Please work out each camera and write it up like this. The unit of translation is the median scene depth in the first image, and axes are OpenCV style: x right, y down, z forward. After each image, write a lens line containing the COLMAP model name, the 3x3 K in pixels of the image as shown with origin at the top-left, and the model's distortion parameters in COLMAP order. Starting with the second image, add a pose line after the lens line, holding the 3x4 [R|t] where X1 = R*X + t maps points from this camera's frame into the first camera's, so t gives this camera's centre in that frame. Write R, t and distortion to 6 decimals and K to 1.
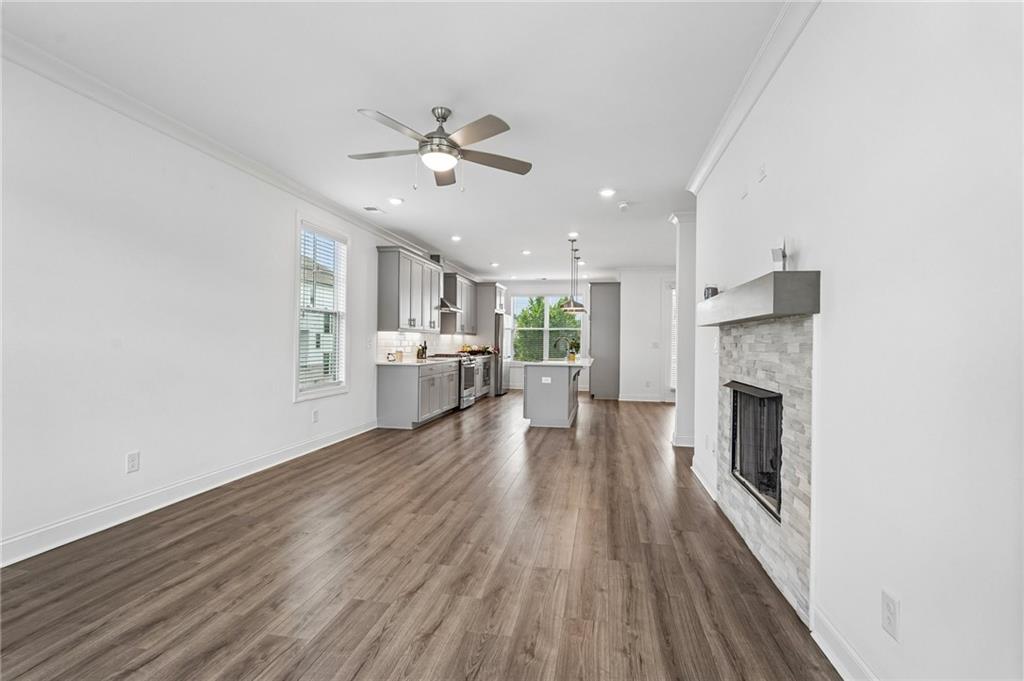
lens RADIAL K [[478.3, 0, 512.0], [0, 478.3, 340.5], [0, 0, 1]] dist [-0.002699, -0.000263]
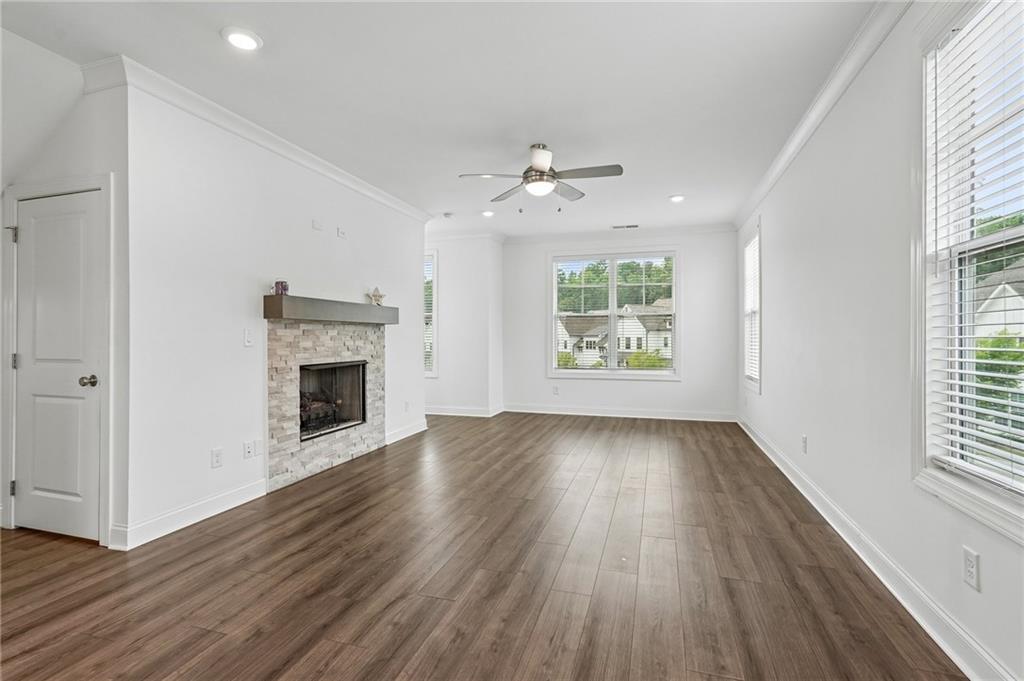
lens RADIAL K [[478.3, 0, 512.0], [0, 478.3, 340.5], [0, 0, 1]] dist [-0.002699, -0.000263]
pose [[-0.994162, -0.011820, 0.107250, -0.236621], [-0.011207, 0.999917, 0.006312, 0.006278], [-0.107315, 0.005073, -0.994212, 2.445926]]
